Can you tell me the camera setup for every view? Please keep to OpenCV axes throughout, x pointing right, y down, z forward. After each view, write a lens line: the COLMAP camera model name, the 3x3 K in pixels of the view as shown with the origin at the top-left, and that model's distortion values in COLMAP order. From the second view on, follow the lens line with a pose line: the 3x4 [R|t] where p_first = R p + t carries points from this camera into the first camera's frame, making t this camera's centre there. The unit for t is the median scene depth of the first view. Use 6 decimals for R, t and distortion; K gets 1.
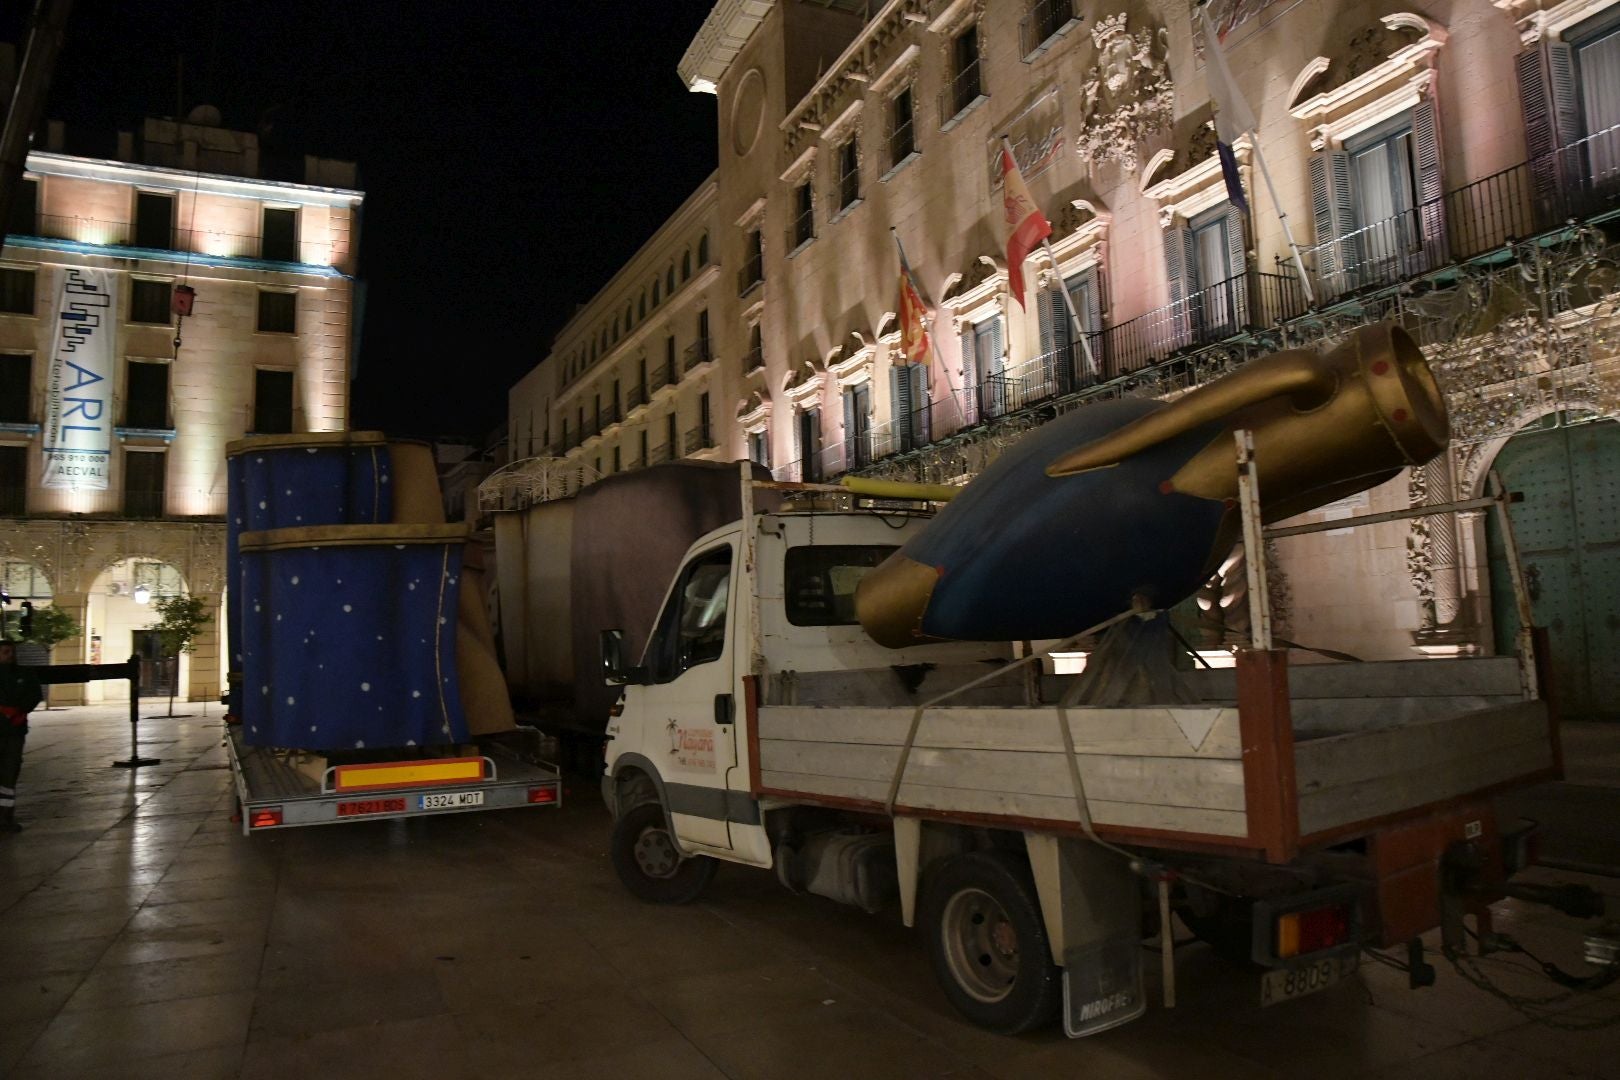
lens RADIAL K [[1100.3, 0, 818.1], [0, 1100.3, 547.6], [0, 0, 1]] dist [-0.140090, 0.099245]
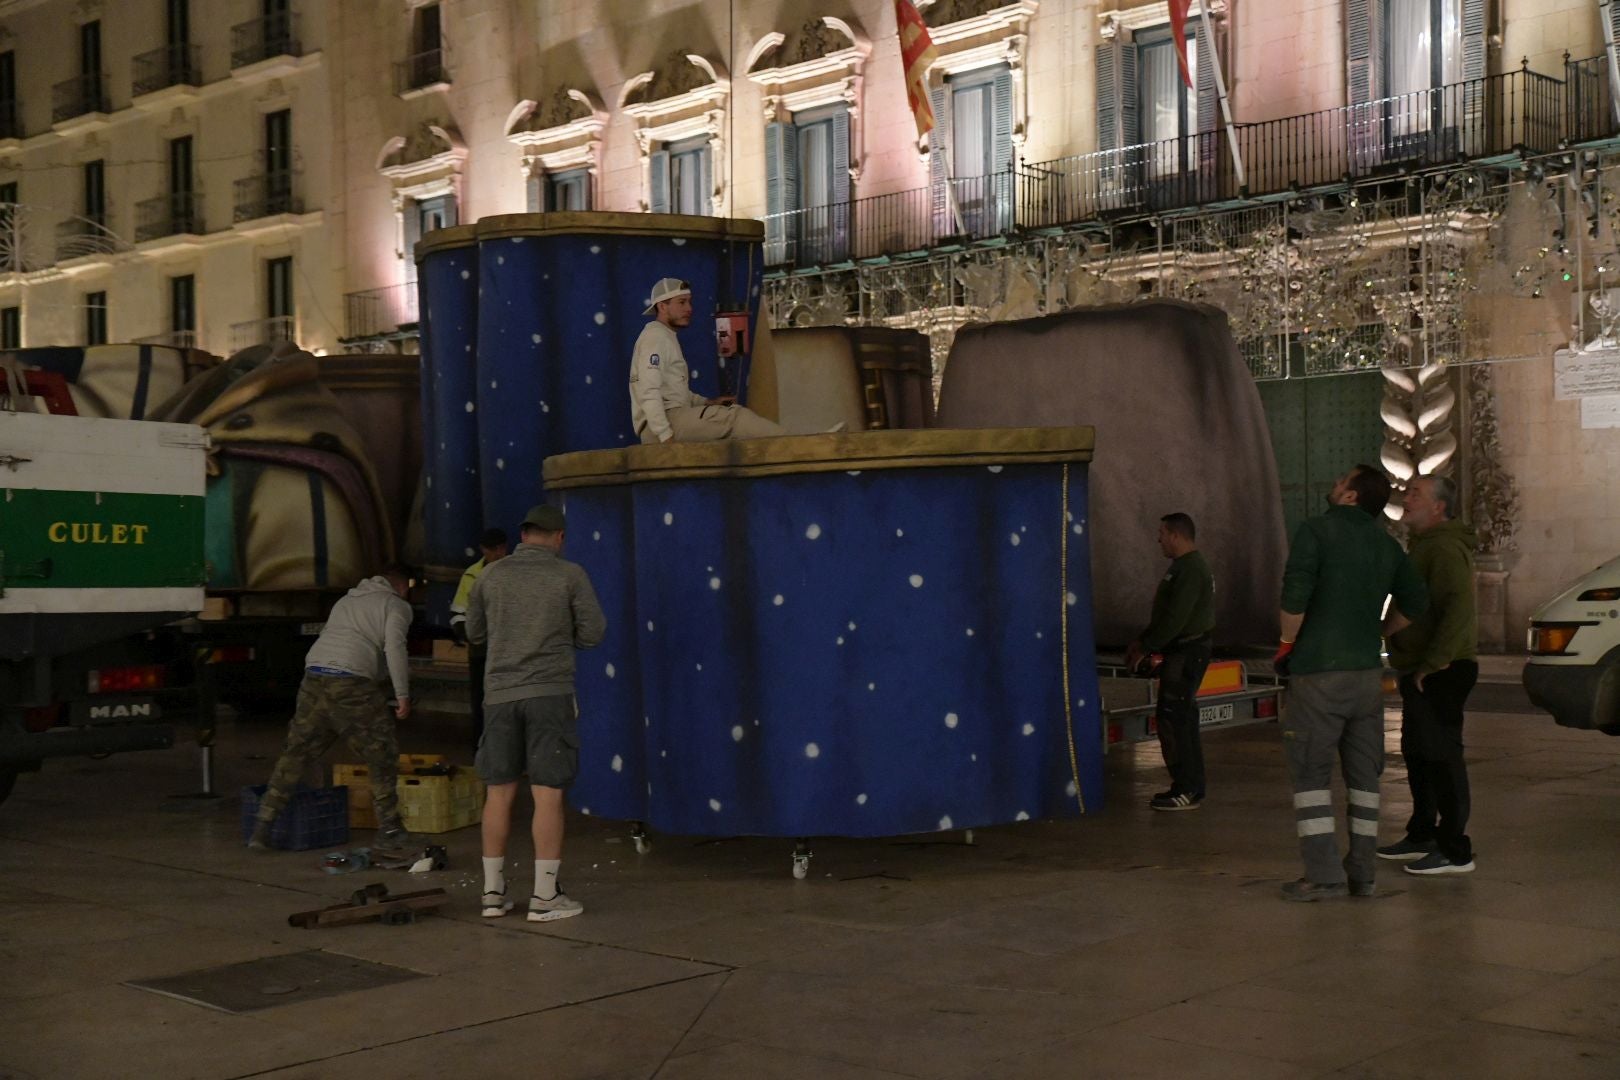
lens RADIAL K [[1967.9, 0, 818.2], [0, 1967.9, 547.2], [0, 0, 1]] dist [0.012629, 0.204139]
pose [[0.927291, 0.022812, 0.373645, -0.280098], [-0.048654, 0.997019, 0.059876, 0.007638], [-0.371166, -0.073702, 0.925637, -0.062384]]
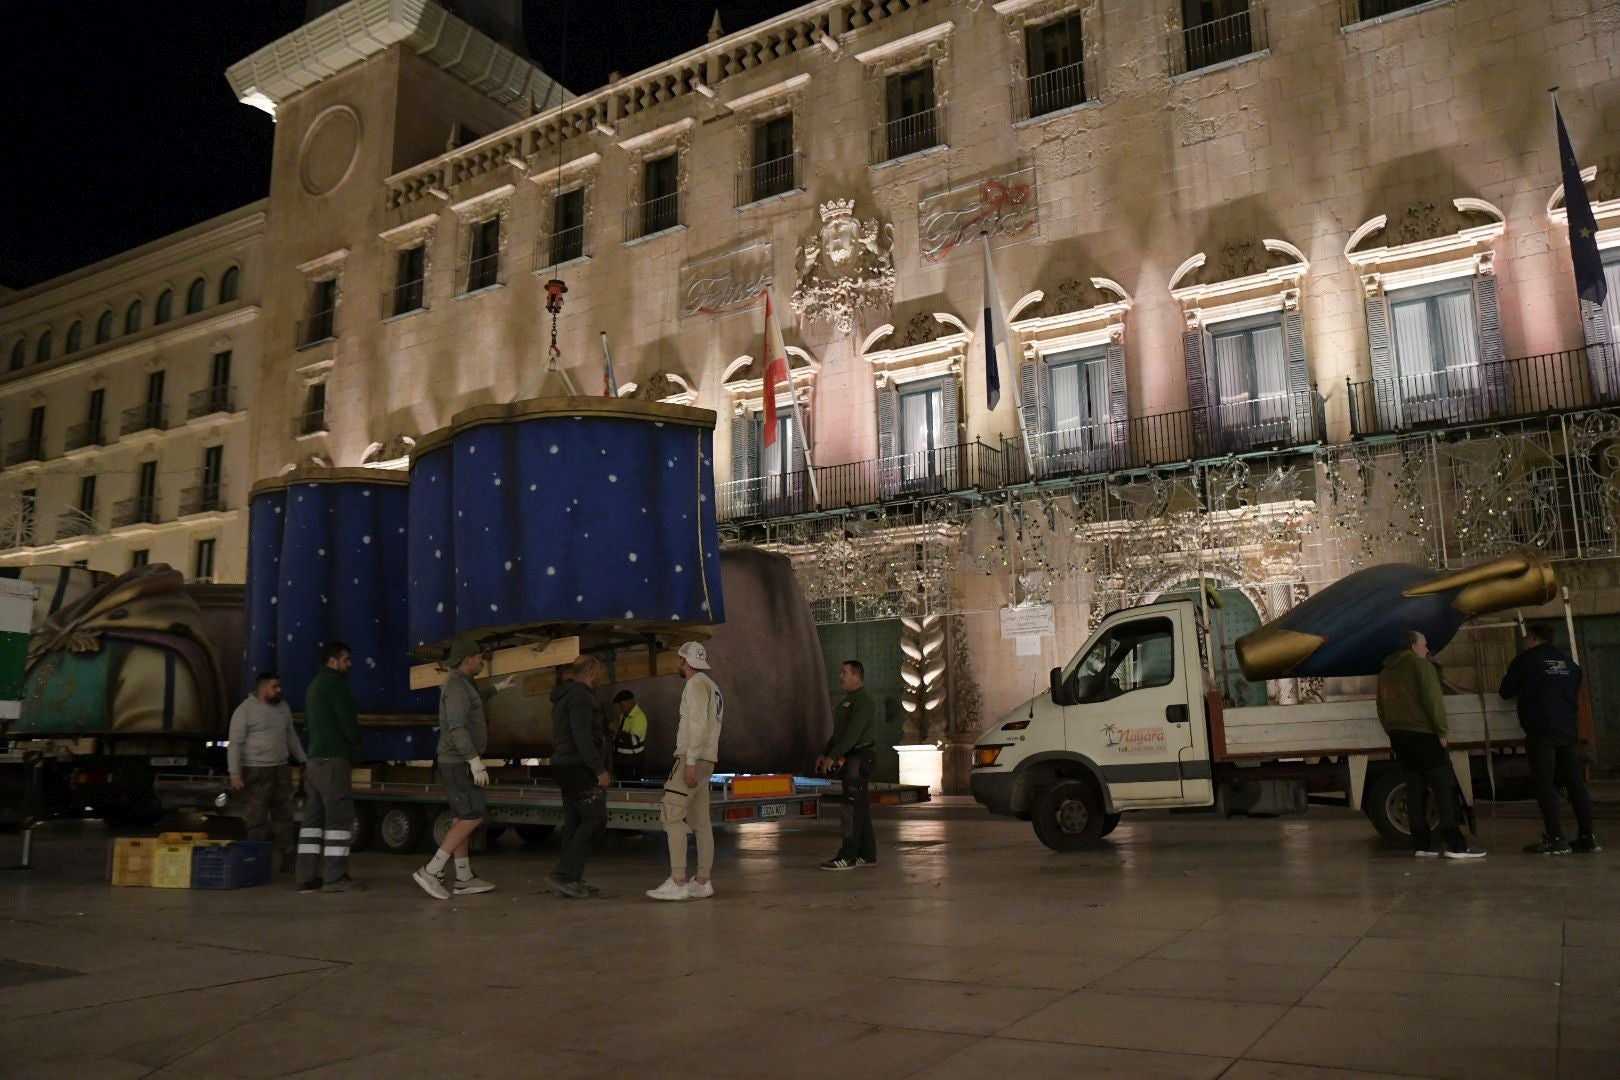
lens RADIAL K [[1213.1, 0, 814.6], [0, 1213.1, 549.4], [0, 0, 1]] dist [-0.116621, 0.116942]
pose [[0.838089, 0.117106, 0.532817, -0.249979], [-0.063584, 0.991000, -0.117795, 0.023770], [-0.541816, 0.064844, 0.837992, -0.041365]]
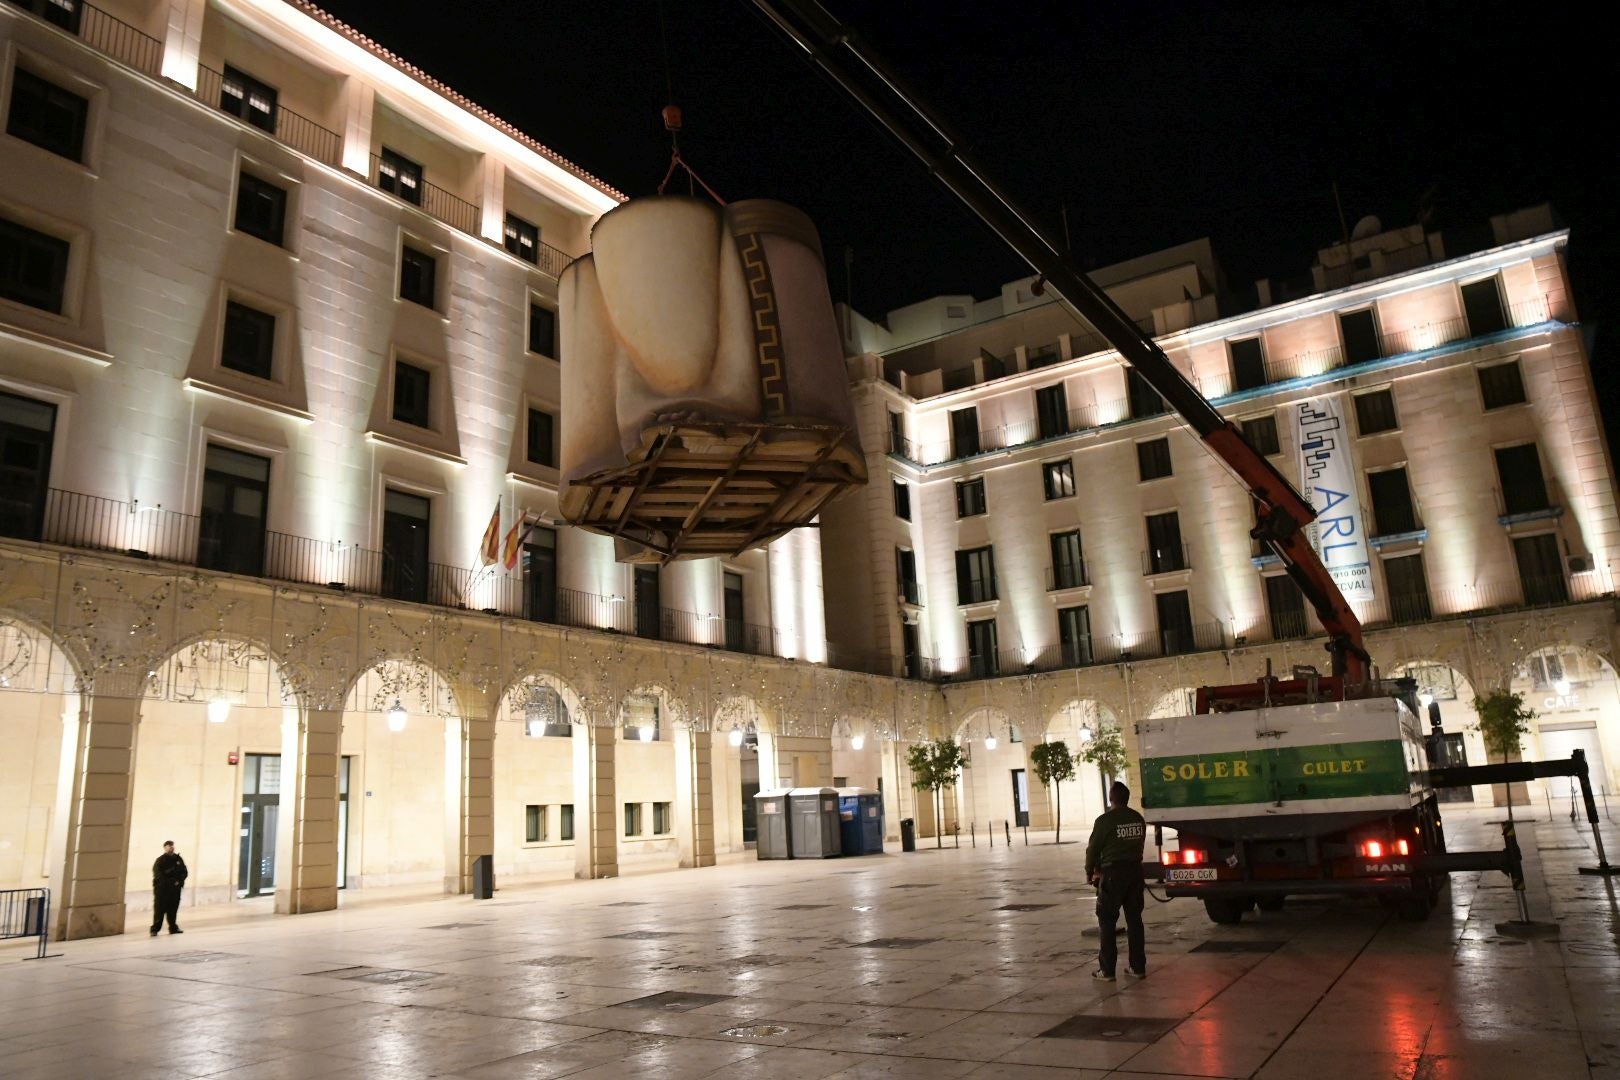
lens RADIAL K [[1100.3, 0, 818.1], [0, 1100.3, 547.6], [0, 0, 1]] dist [-0.140090, 0.099245]
pose [[0.530735, -0.197309, -0.824251, -0.097629], [0.114002, 0.980306, -0.161260, 0.001175], [0.839836, -0.008380, 0.542776, -0.020196]]
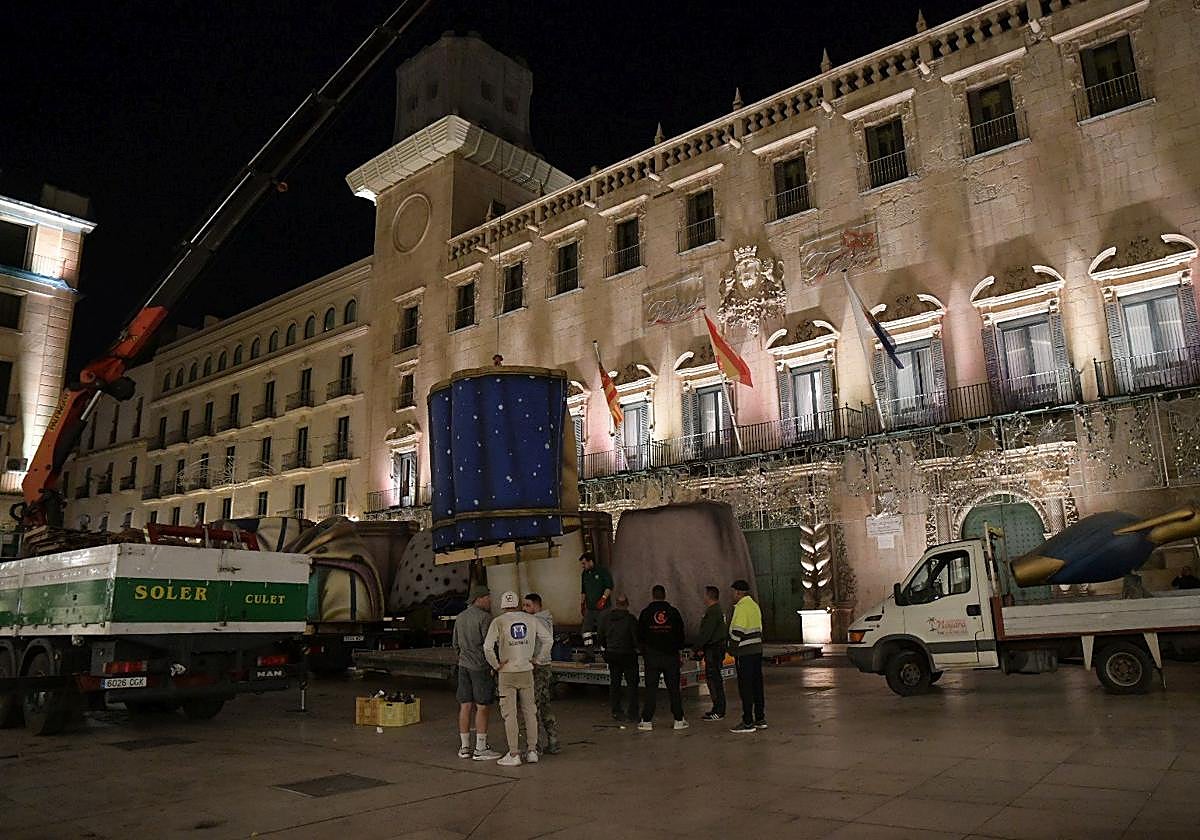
lens RADIAL K [[854.5, 0, 637.8], [0, 854.5, 425.0], [0, 0, 1]] dist [-0.140050, 0.101886]
pose [[0.896821, 0.101506, 0.430590, -0.284339], [-0.041270, 0.988273, -0.147018, 0.004624], [-0.440464, 0.114078, 0.890493, -0.085534]]
